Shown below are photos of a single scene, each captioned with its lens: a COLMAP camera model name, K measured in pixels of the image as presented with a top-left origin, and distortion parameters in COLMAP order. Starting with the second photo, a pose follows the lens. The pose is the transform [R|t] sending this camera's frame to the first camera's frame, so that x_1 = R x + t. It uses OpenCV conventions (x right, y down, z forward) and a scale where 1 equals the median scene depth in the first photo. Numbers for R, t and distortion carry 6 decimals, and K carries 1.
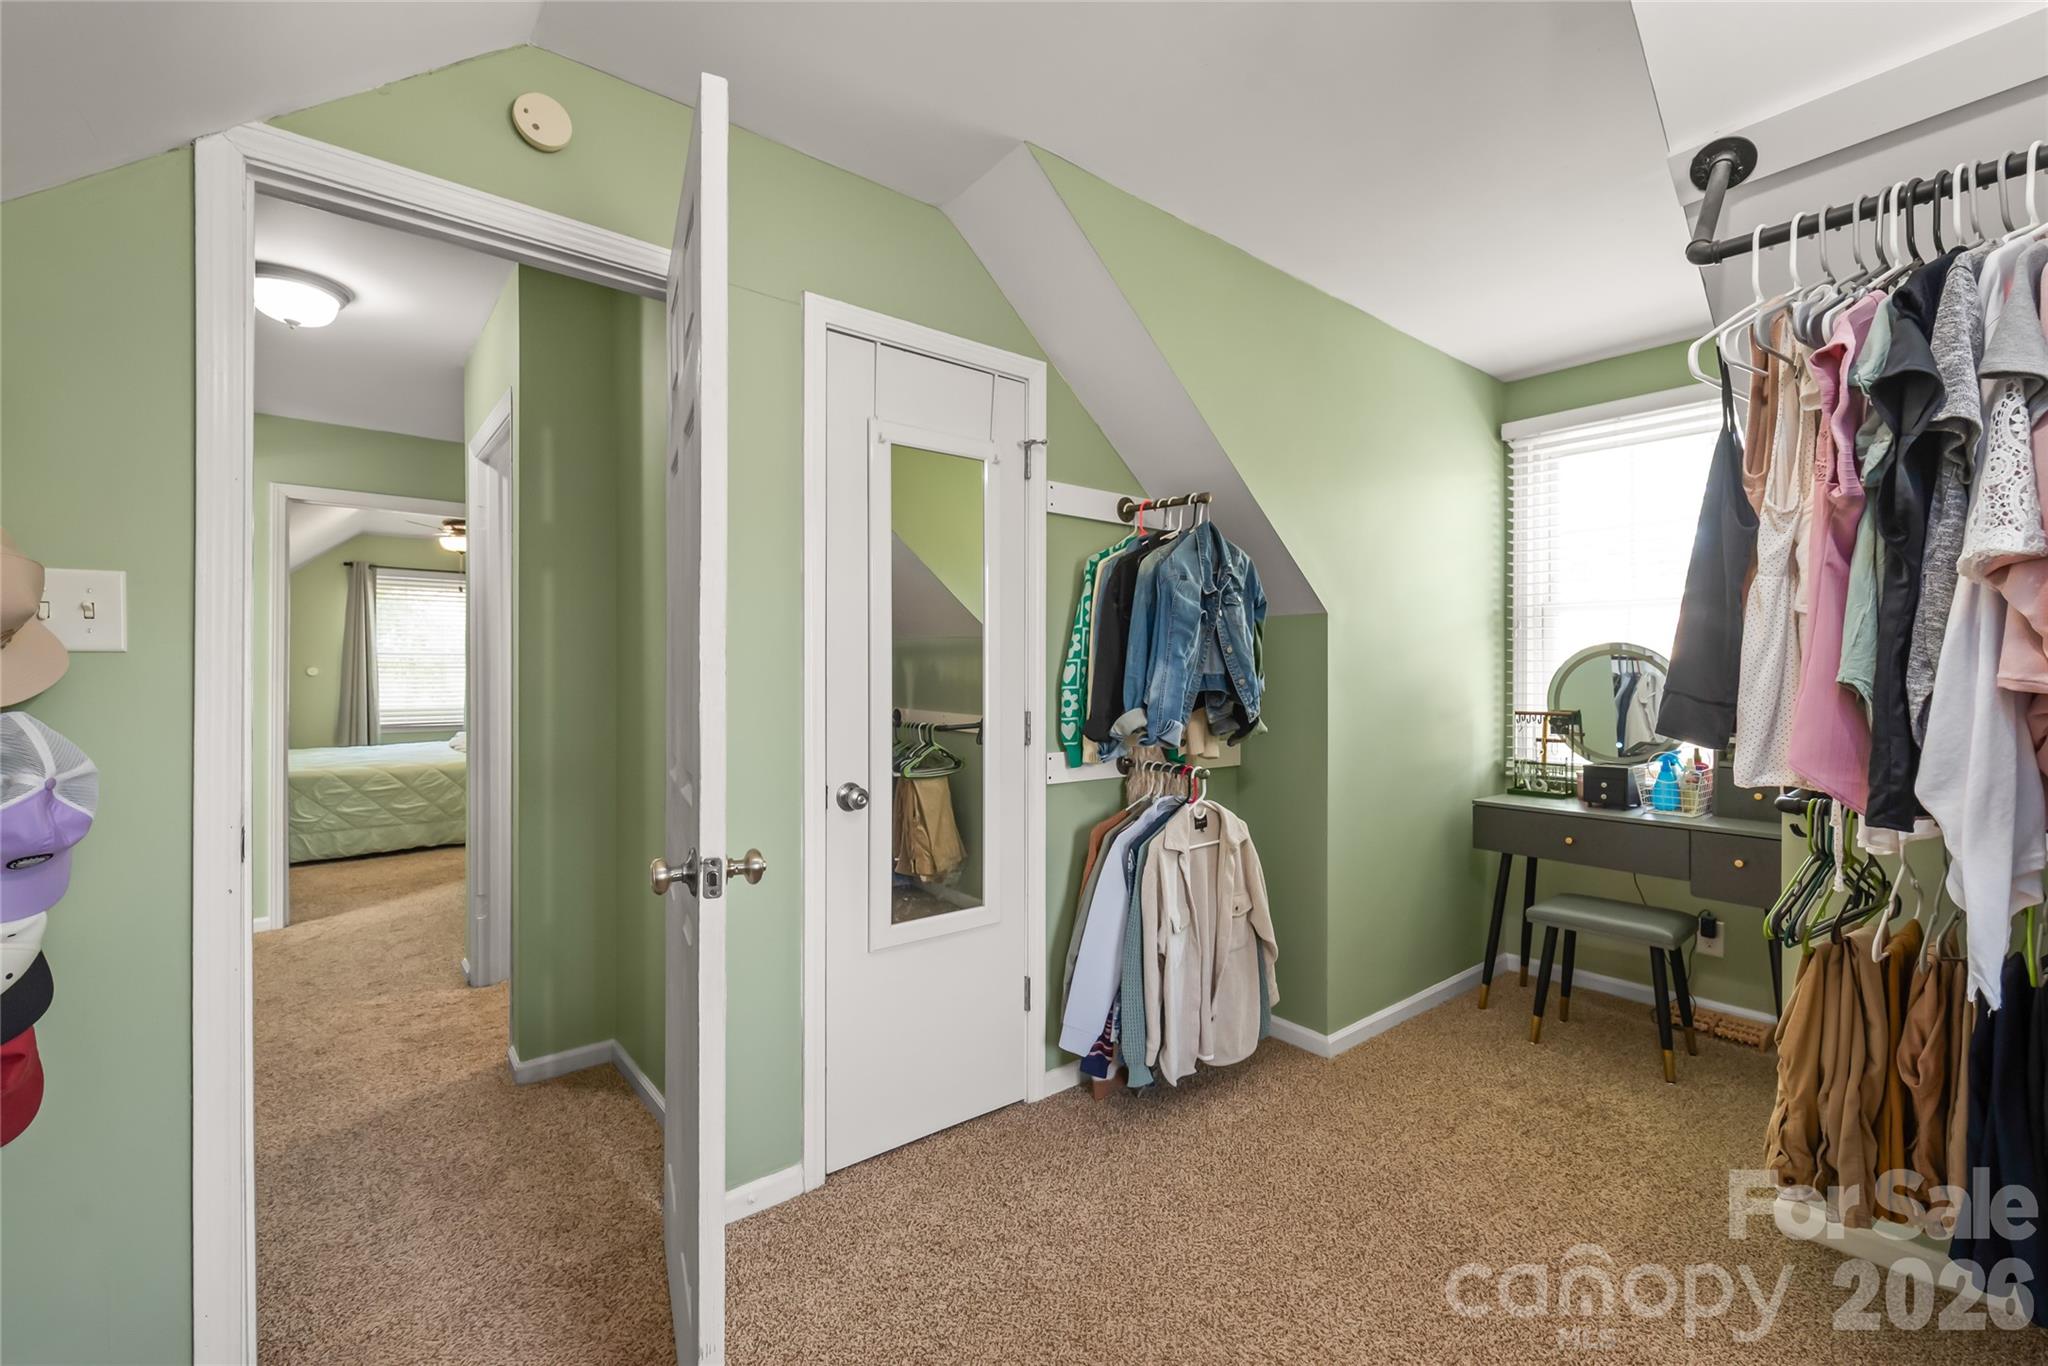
lens RADIAL K [[879.8, 0, 1030.2], [0, 879.8, 677.1], [0, 0, 1]] dist [0.000828, -0.000062]
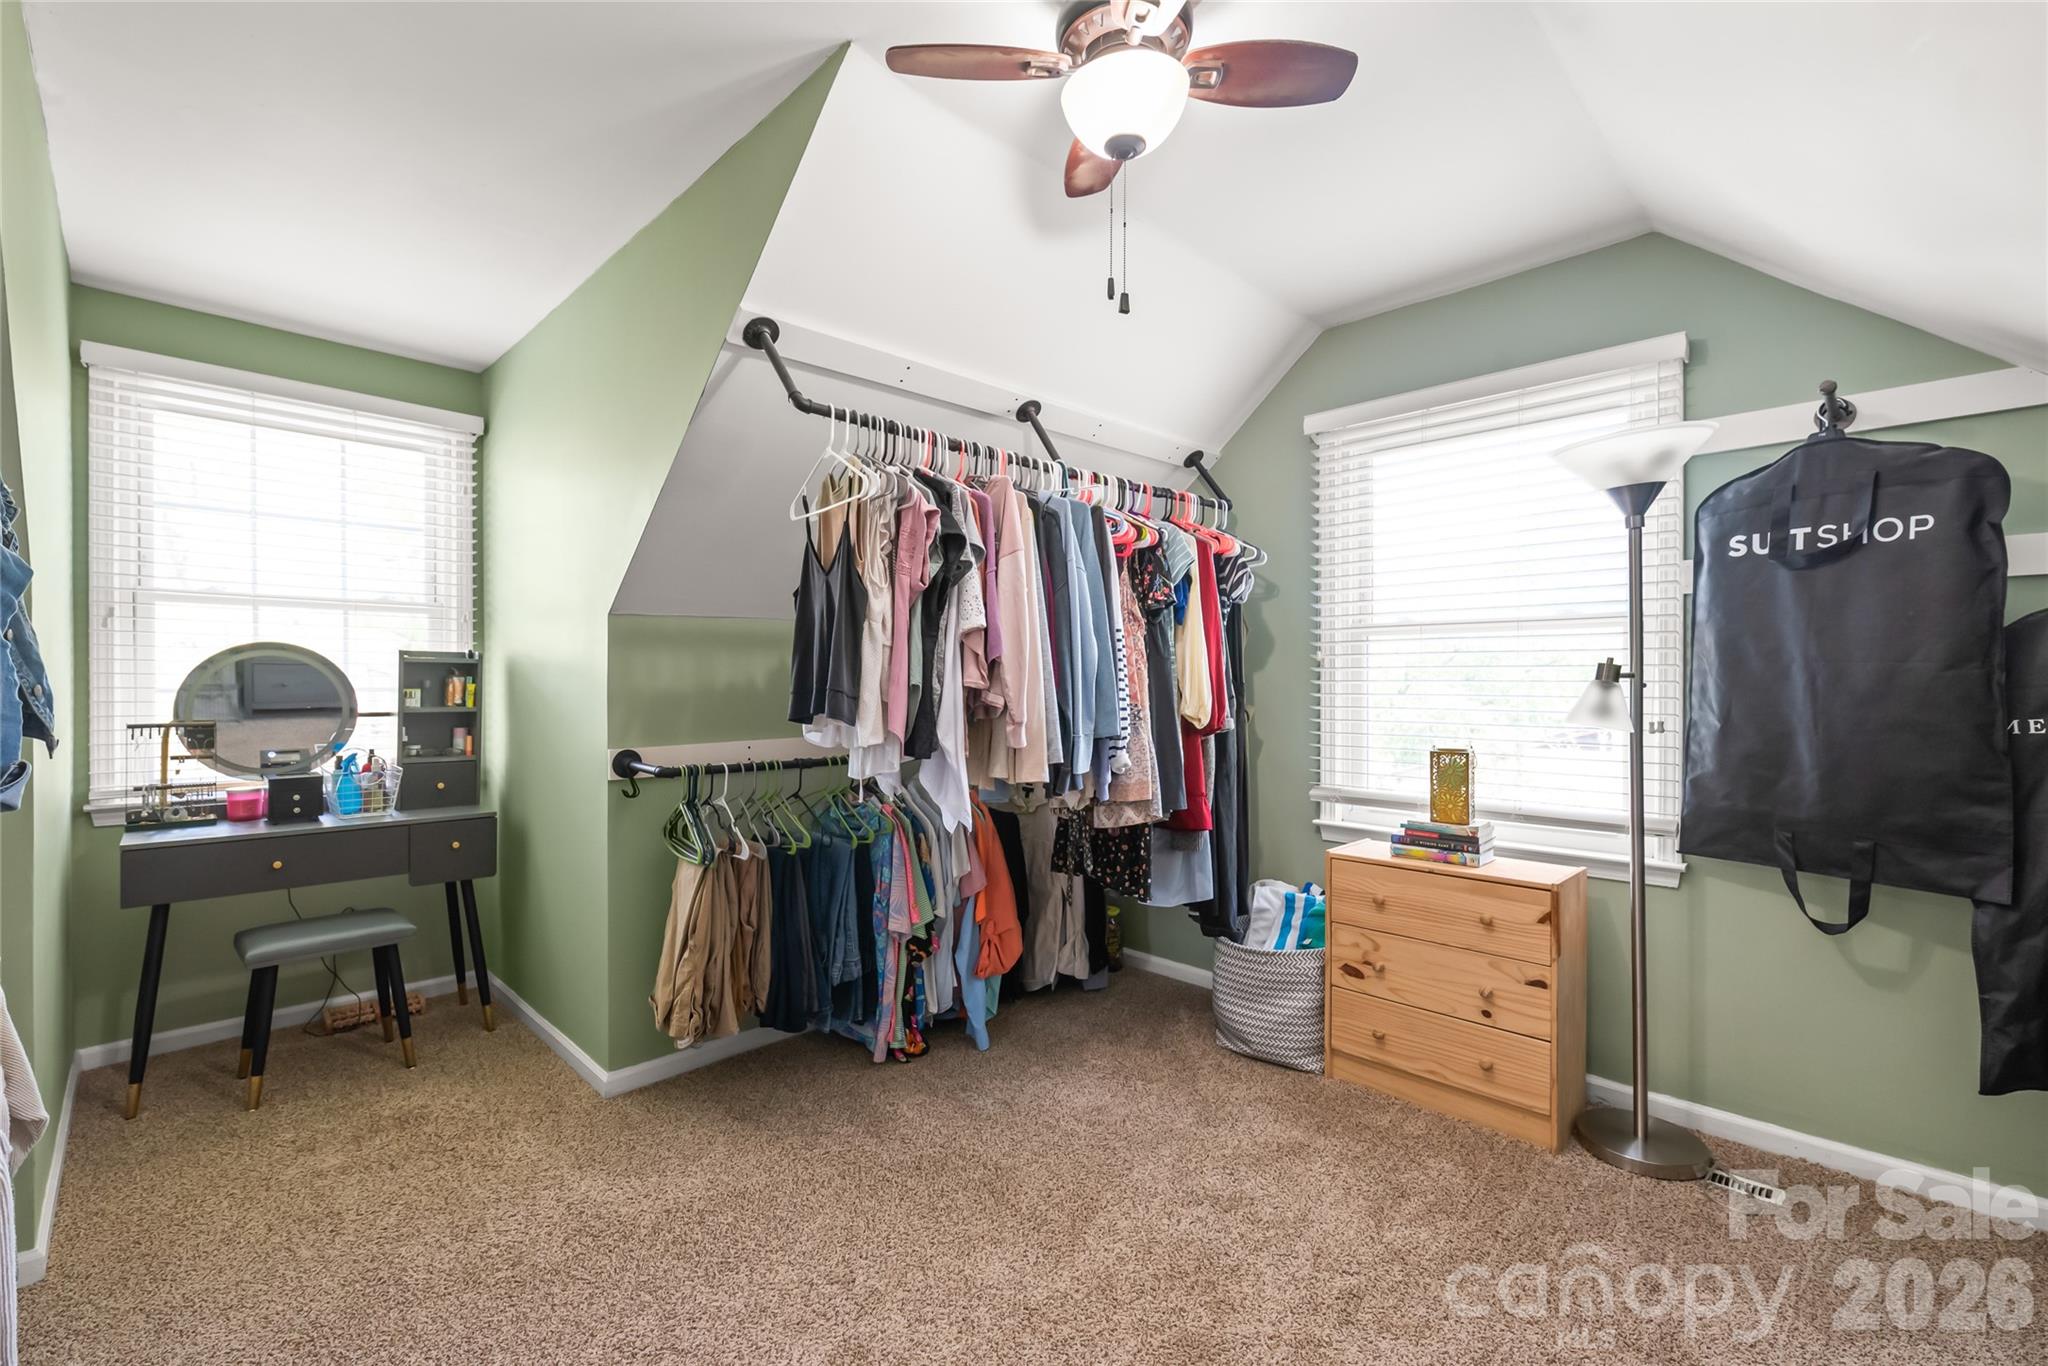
lens RADIAL K [[879.8, 0, 1033.5], [0, 879.8, 690.4], [0, 0, 1]] dist [0.000828, -0.000062]
pose [[-0.095037, -0.018693, 0.995298, -0.338576], [0.001038, 0.999821, 0.018877, -0.006339], [-0.995473, 0.002828, -0.095001, 0.321758]]
